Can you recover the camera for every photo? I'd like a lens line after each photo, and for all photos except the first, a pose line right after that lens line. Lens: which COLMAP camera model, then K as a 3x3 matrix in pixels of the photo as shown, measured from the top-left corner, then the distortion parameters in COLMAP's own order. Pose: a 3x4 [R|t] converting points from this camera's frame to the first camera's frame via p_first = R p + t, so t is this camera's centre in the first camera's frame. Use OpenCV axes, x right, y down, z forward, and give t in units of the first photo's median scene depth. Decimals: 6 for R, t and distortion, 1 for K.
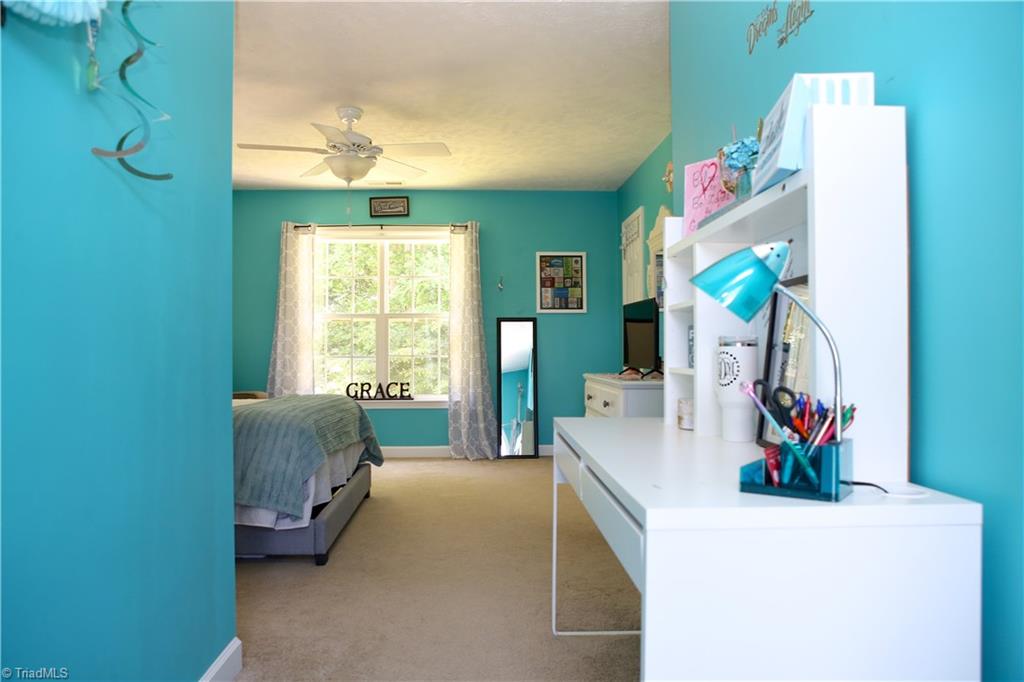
lens RADIAL K [[706.5, 0, 511.6], [0, 706.5, 339.9], [0, 0, 1]] dist [-0.093212, 0.061819]
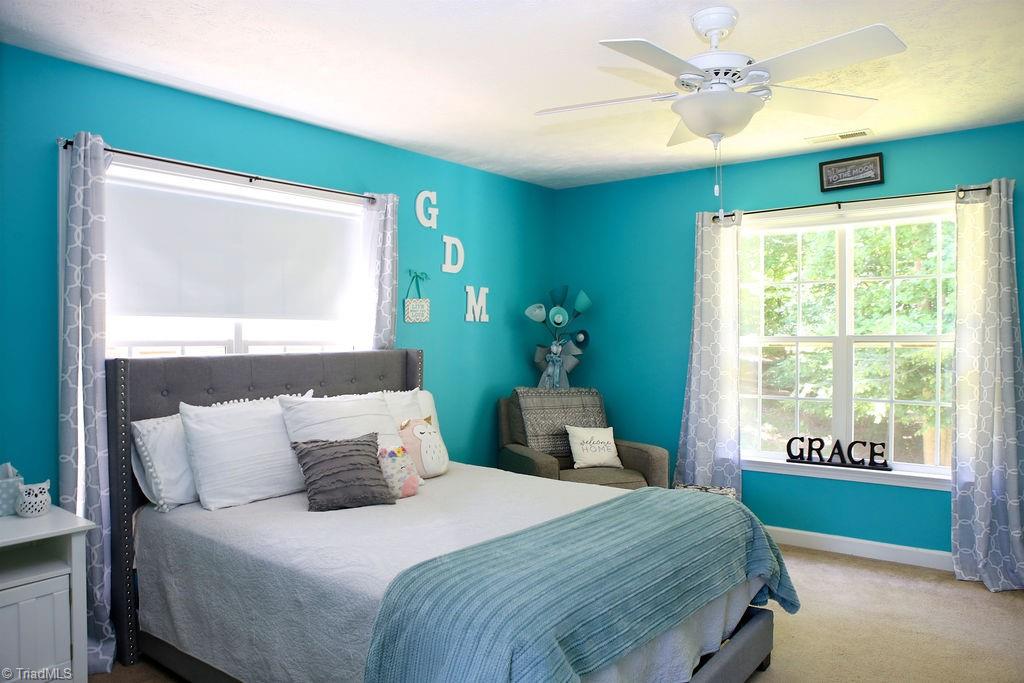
lens RADIAL K [[706.5, 0, 518.1], [0, 706.5, 346.0], [0, 0, 1]] dist [-0.093212, 0.061819]
pose [[0.757066, 0.008674, -0.653281, 0.012716], [0.012058, 0.999556, 0.027245, -0.049895], [0.653227, -0.028503, 0.756625, 0.307360]]
